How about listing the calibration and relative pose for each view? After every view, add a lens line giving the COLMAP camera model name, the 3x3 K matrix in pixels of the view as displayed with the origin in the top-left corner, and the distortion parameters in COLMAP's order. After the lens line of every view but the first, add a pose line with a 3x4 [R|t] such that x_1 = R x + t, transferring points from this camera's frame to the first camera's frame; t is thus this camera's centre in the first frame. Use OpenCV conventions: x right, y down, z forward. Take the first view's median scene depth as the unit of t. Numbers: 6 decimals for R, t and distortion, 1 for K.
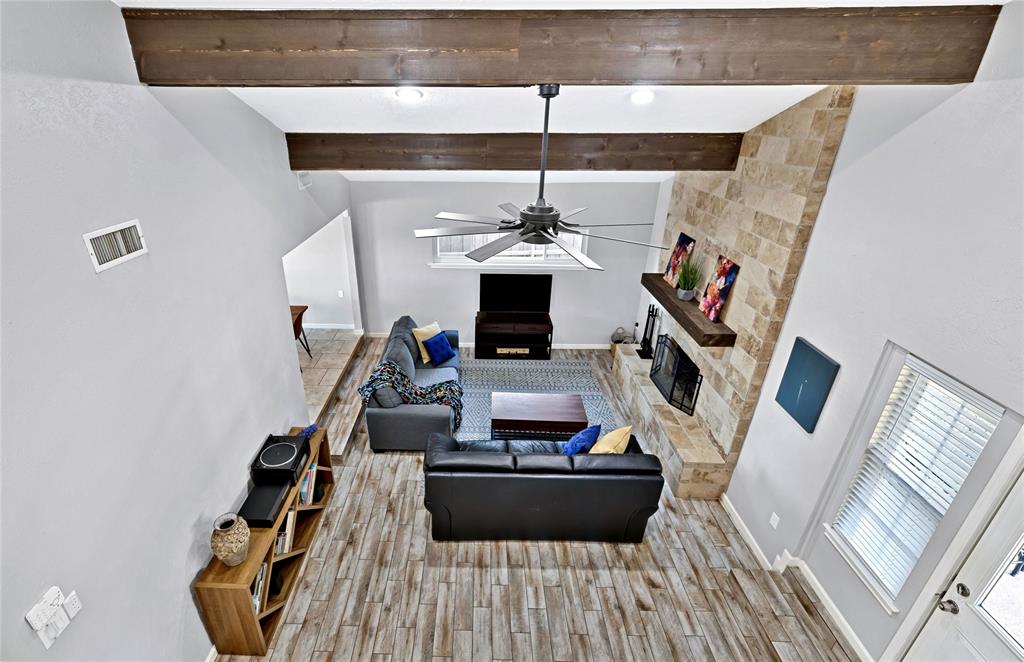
lens RADIAL K [[463.0, 0, 464.7], [0, 463.0, 328.5], [0, 0, 1]] dist [0.000370, 0.000324]
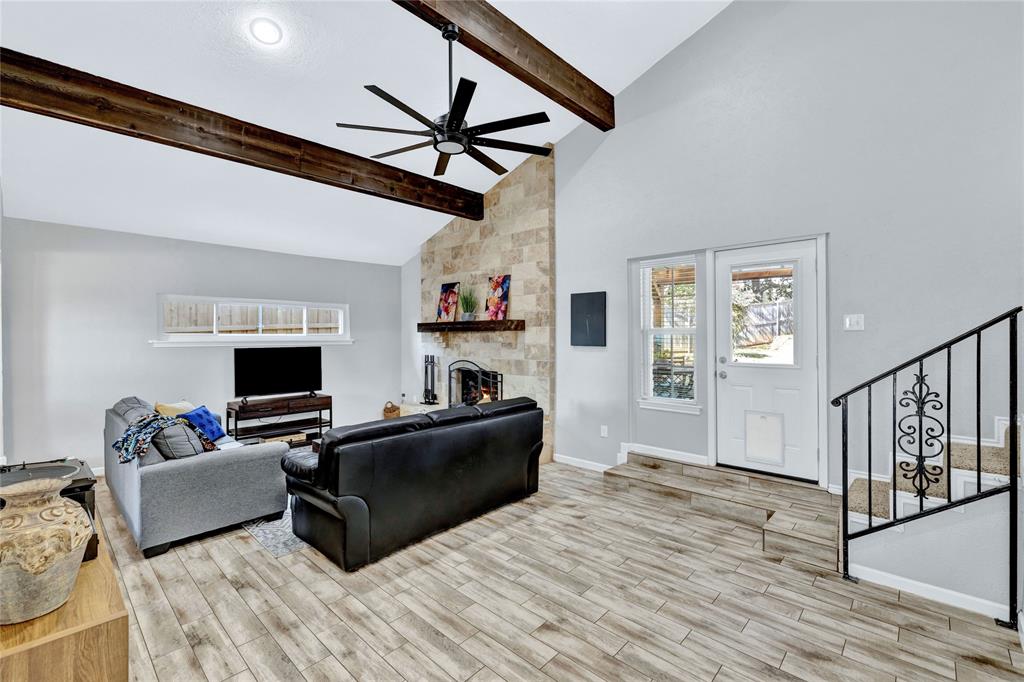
lens RADIAL K [[445.5, 0, 514.4], [0, 445.5, 334.7], [0, 0, 1]] dist [-0.000612, 0.000101]
pose [[0.653934, 0.000489, 0.756551, -0.427584], [0.323494, 0.903792, -0.280200, 0.435463], [-0.683901, 0.427973, 0.590862, 0.322213]]
